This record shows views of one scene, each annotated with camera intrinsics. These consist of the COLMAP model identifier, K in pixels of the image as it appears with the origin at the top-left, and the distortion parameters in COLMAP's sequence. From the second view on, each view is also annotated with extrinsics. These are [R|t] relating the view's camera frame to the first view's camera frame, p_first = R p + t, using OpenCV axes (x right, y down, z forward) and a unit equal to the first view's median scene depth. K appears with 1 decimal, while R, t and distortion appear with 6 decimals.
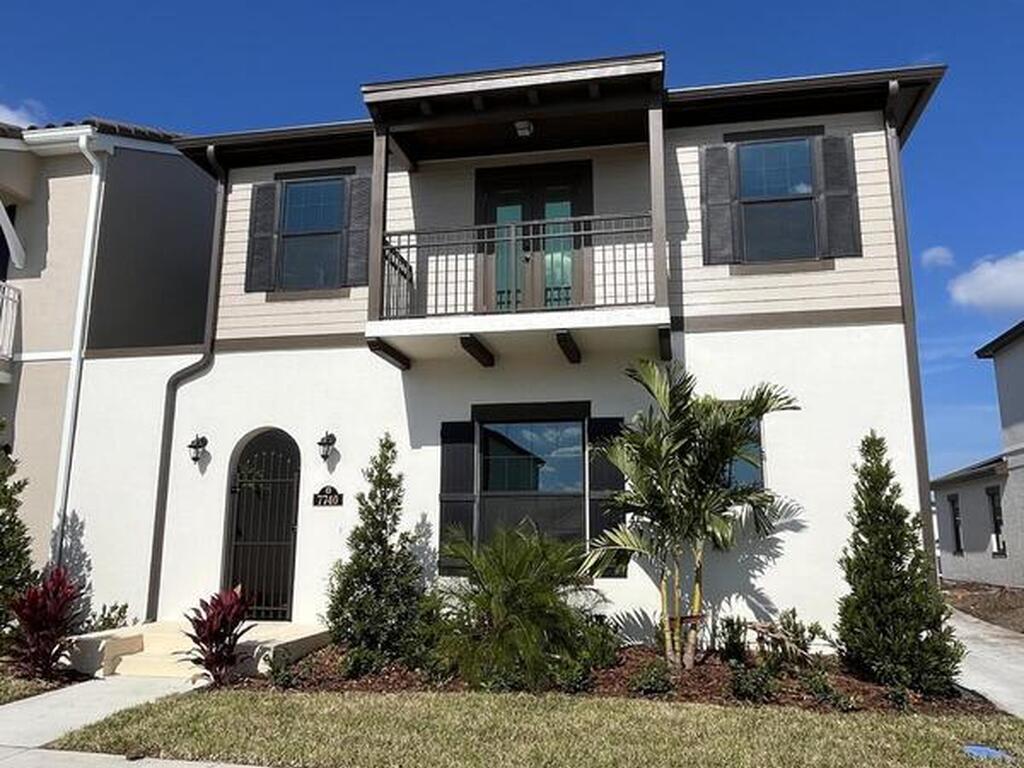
lens RADIAL K [[803.8, 0, 513.0], [0, 803.8, 383.2], [0, 0, 1]] dist [-0.001413, -0.000122]
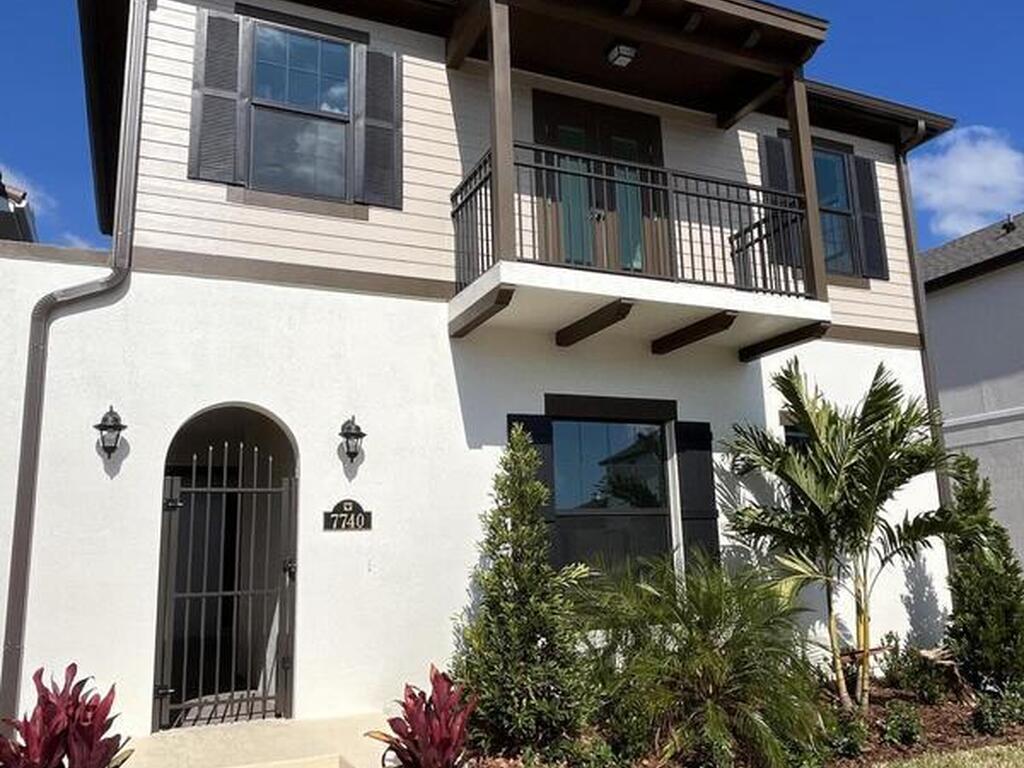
lens RADIAL K [[833.0, 0, 511.5], [0, 833.0, 384.8], [0, 0, 1]] dist [0.002861, 0.004091]
pose [[0.817893, 0.087179, 0.568728, -0.517013], [-0.081596, 0.996039, -0.035337, 0.048162], [-0.569556, -0.017505, 0.821766, 0.369507]]
